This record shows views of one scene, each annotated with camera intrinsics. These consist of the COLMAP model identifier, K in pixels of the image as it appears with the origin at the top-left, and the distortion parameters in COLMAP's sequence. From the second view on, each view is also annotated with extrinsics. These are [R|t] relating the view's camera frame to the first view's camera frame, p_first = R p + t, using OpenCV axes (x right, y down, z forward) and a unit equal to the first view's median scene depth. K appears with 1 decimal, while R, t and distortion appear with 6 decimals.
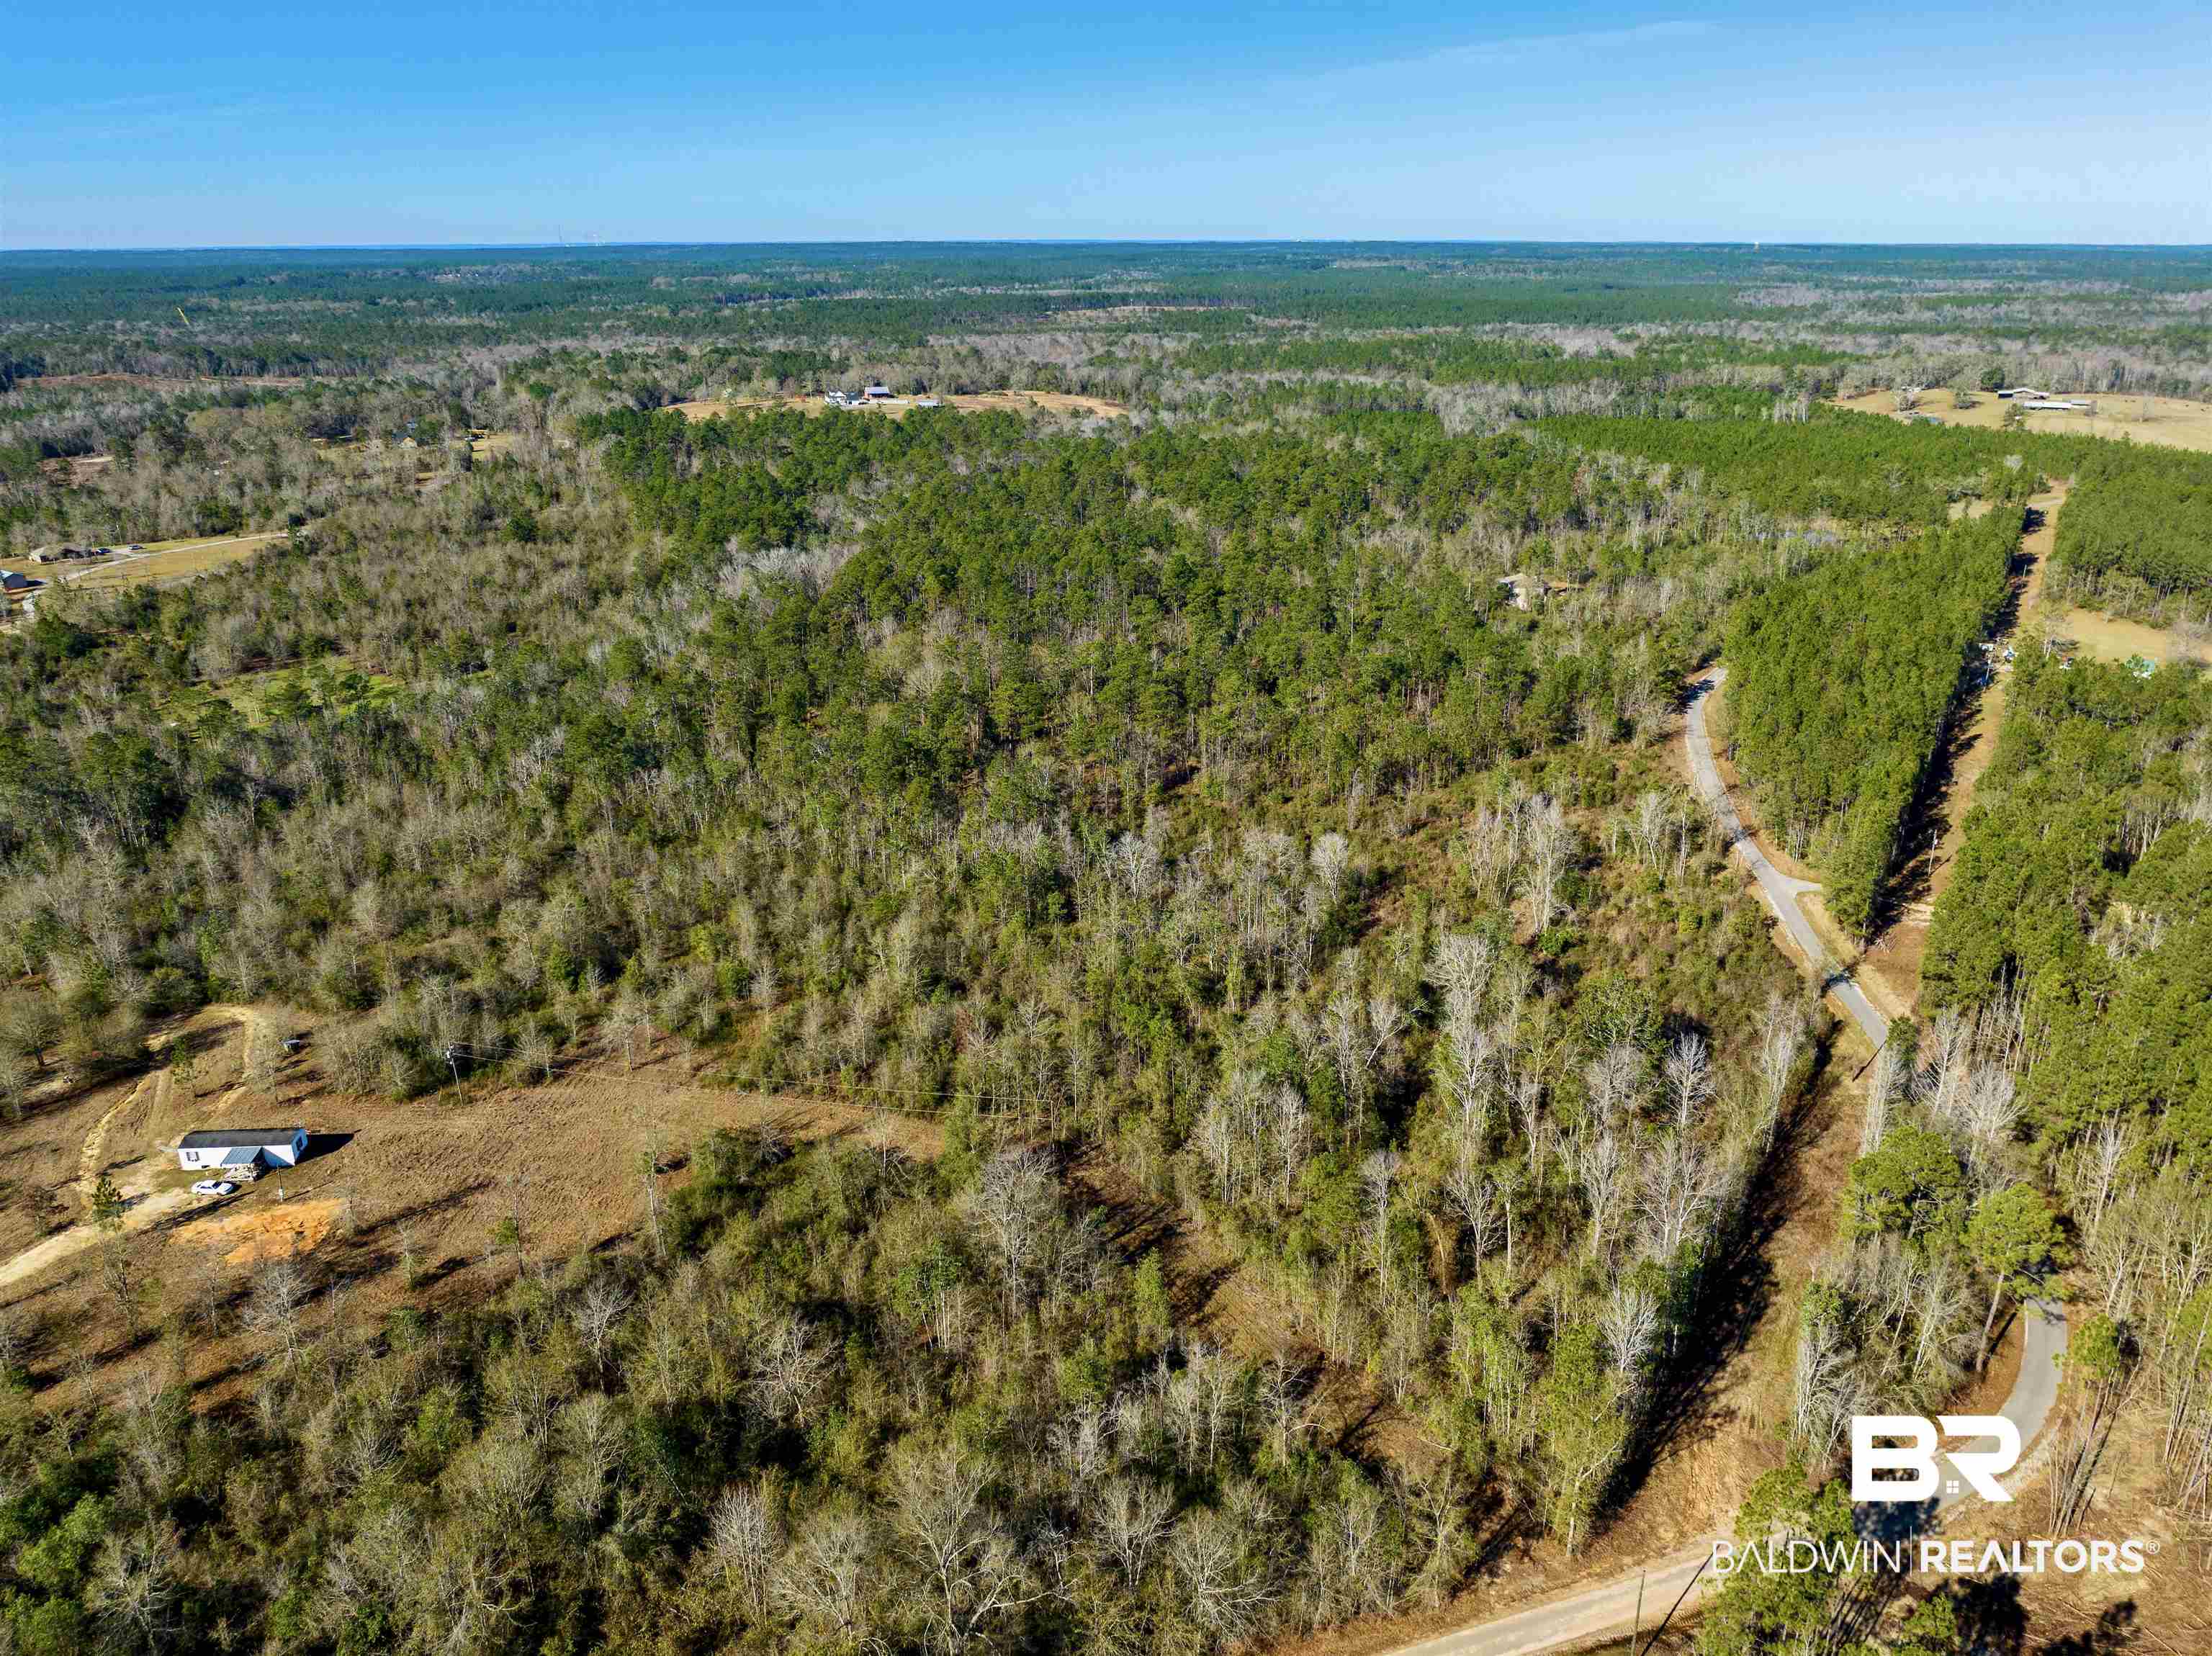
lens RADIAL K [[1566.4, 0, 1116.8], [0, 1566.4, 823.4], [0, 0, 1]] dist [-0.034108, 0.020097]
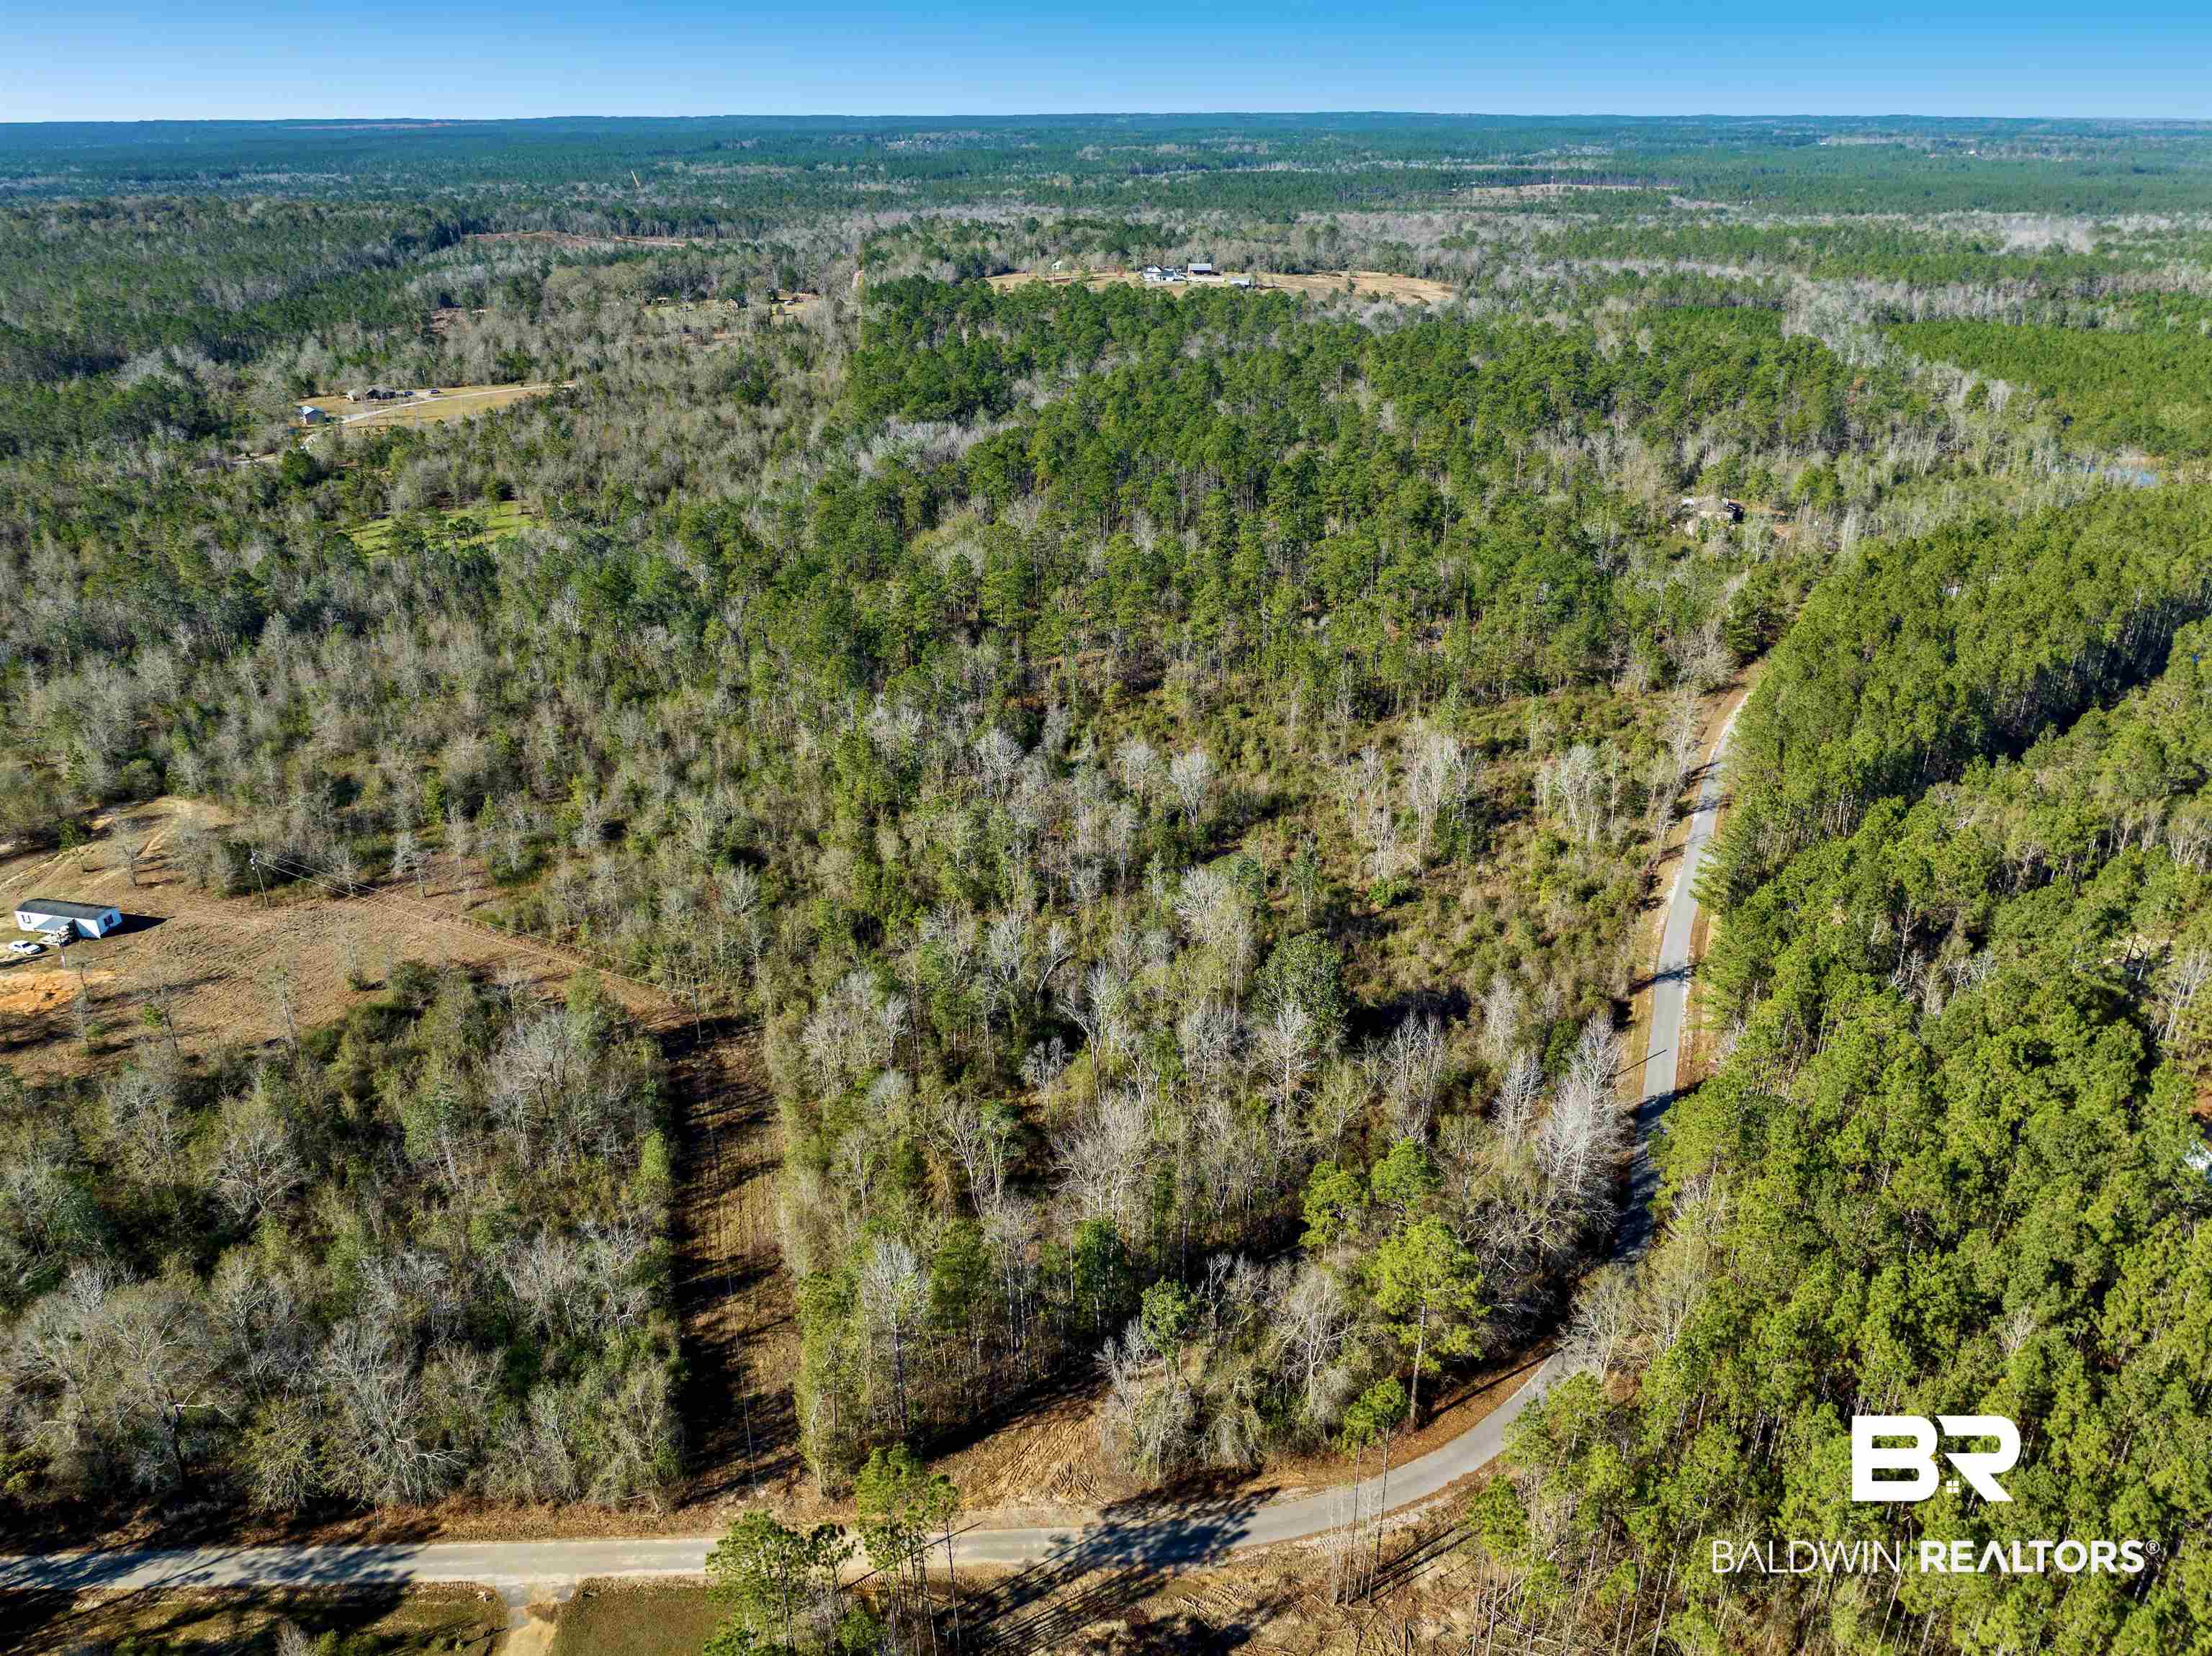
lens RADIAL K [[1577.3, 0, 1106.0], [0, 1577.3, 828.0], [0, 0, 1]] dist [-0.039776, 0.028376]
pose [[0.959775, 0.117800, -0.254864, 0.151251], [-0.099131, 0.991442, 0.084941, -0.010680], [0.262689, -0.056259, 0.963239, 0.027569]]
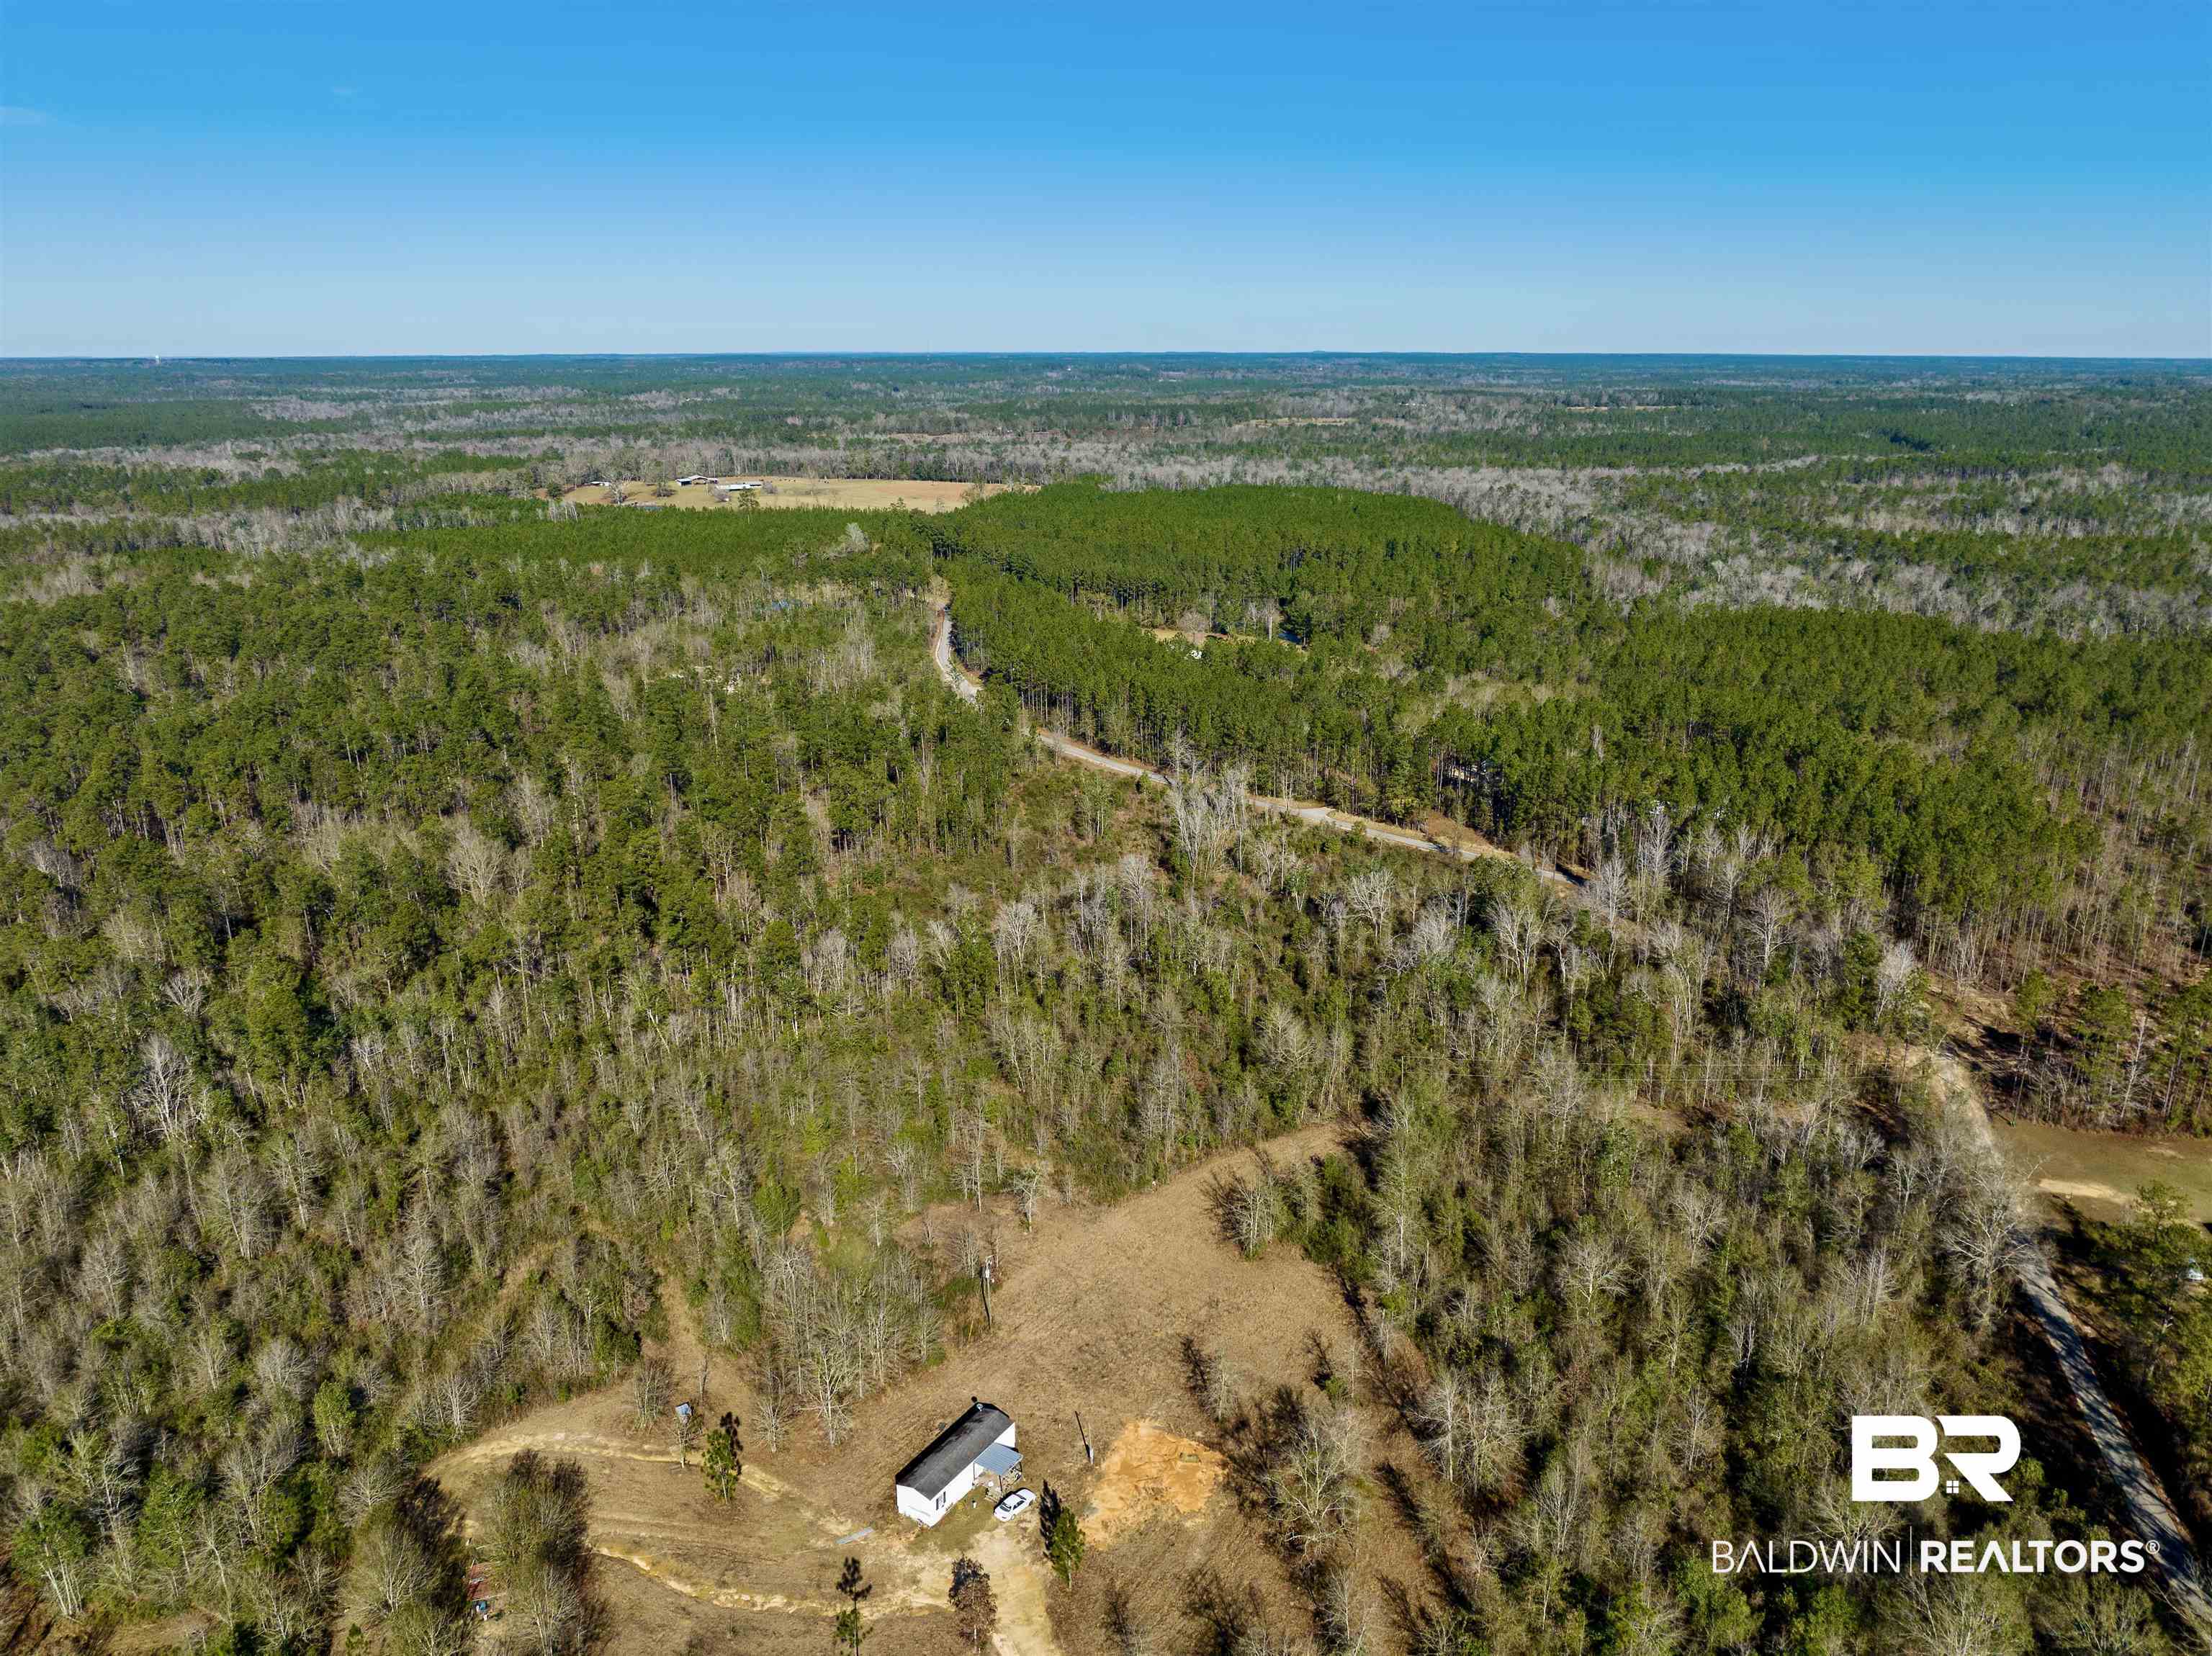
lens RADIAL K [[1541.4, 0, 1111.0], [0, 1541.4, 853.8], [0, 0, 1]] dist [-0.026160, 0.001570]
pose [[0.598381, -0.245844, 0.762562, -0.334778], [0.278626, 0.956207, 0.089637, -0.045239], [-0.751204, 0.158833, 0.640675, 0.123694]]
